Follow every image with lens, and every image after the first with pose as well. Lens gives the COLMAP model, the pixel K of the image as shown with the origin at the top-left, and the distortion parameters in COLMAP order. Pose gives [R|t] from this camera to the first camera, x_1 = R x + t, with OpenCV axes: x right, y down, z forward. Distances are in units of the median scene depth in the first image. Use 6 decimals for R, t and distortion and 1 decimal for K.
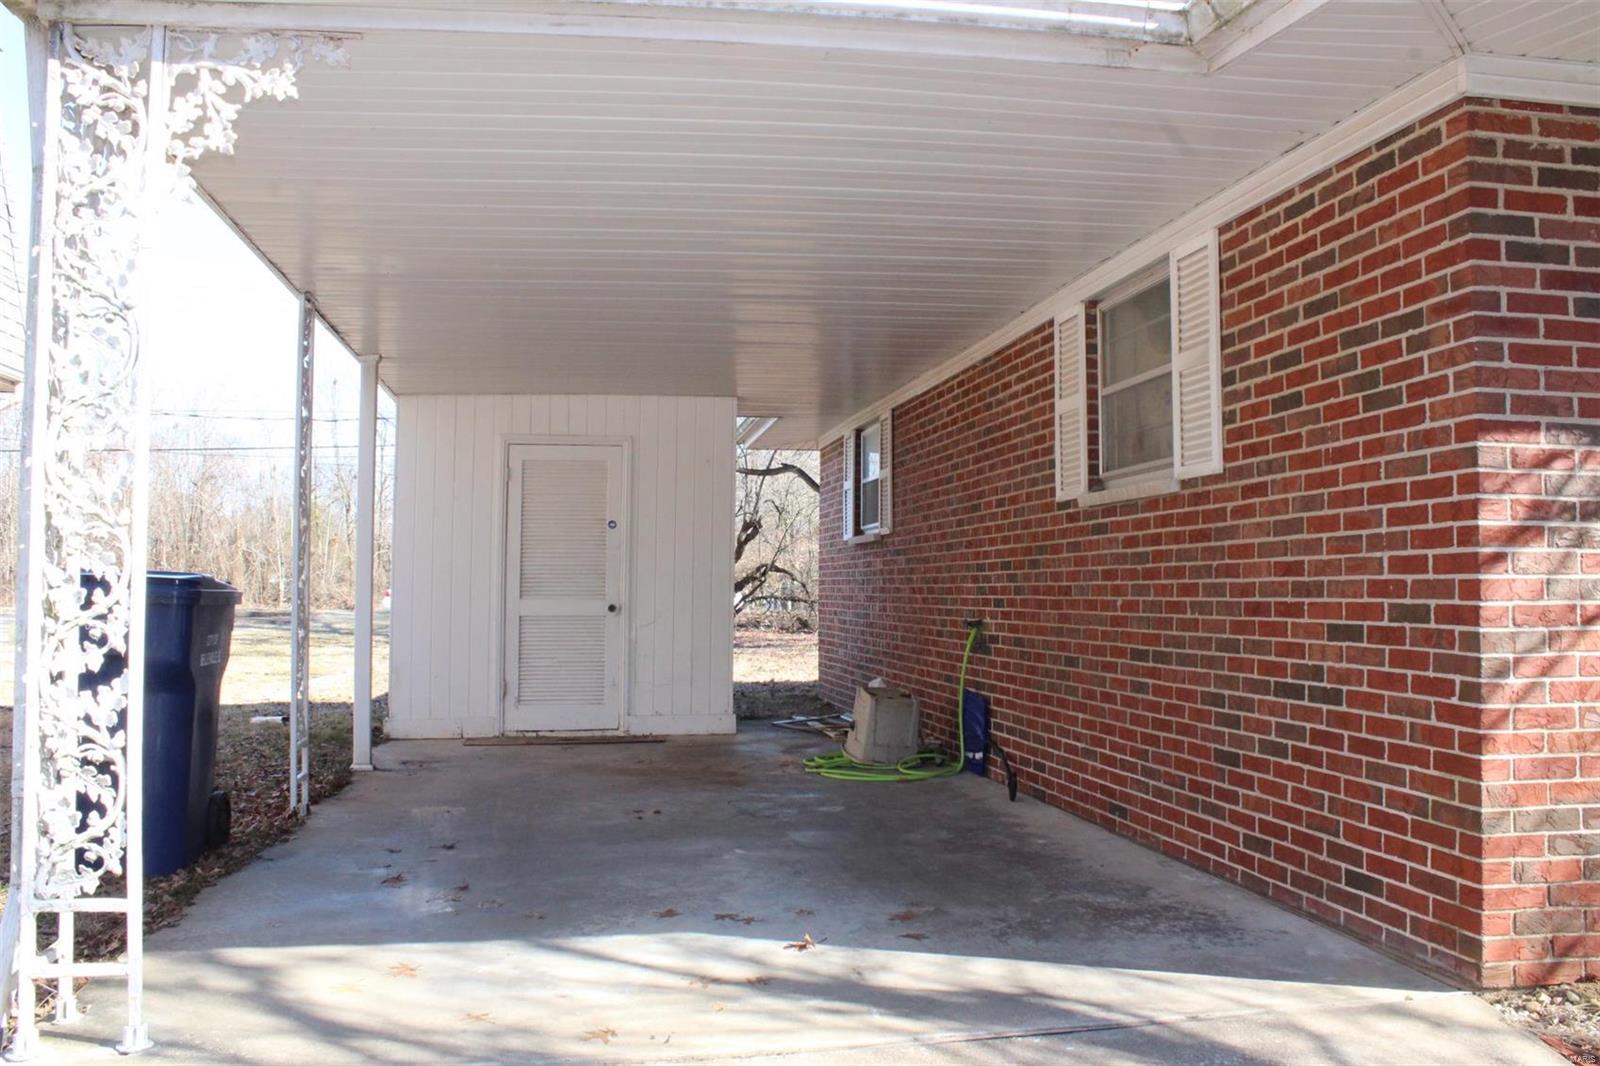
lens RADIAL K [[1321.0, 0, 800.0], [0, 1321.0, 533.0], [0, 0, 1]] dist [-0.161279, 0.142120]
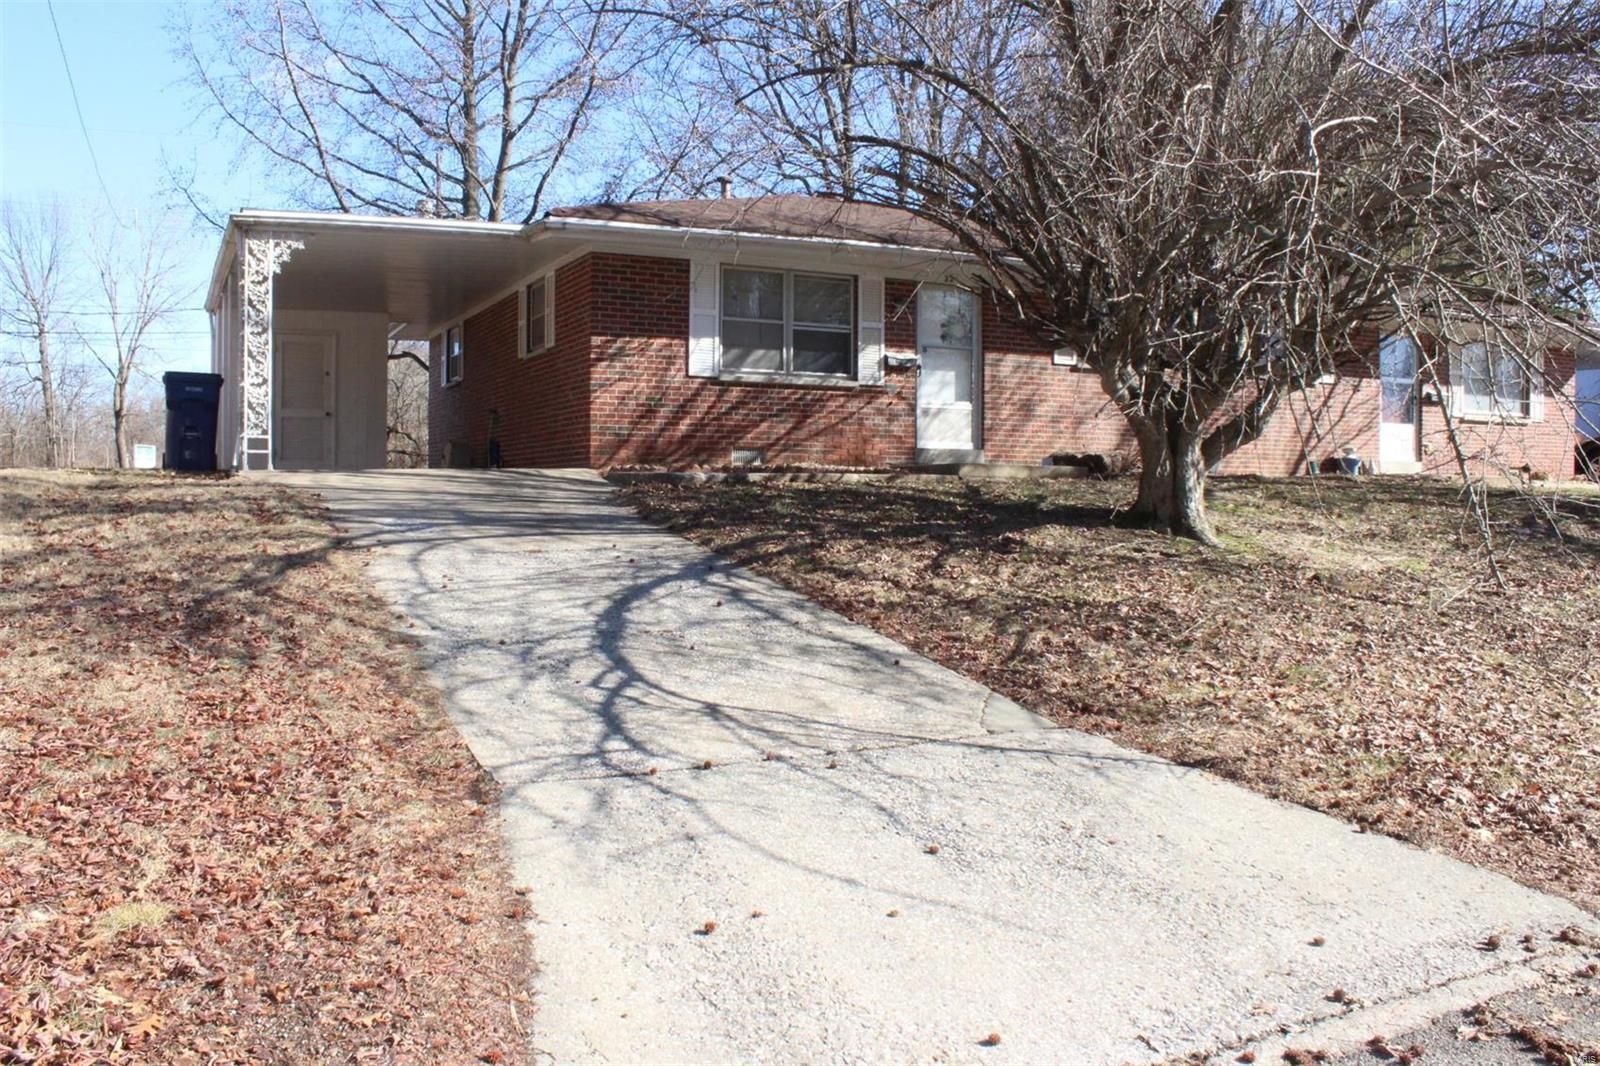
lens RADIAL K [[1321.0, 0, 800.0], [0, 1321.0, 533.0], [0, 0, 1]] dist [-0.161279, 0.142120]
pose [[0.957468, -0.011922, 0.288294, -0.055705], [-0.009318, 0.997347, 0.072190, 0.242832], [-0.288389, -0.071805, 0.954817, -3.189652]]
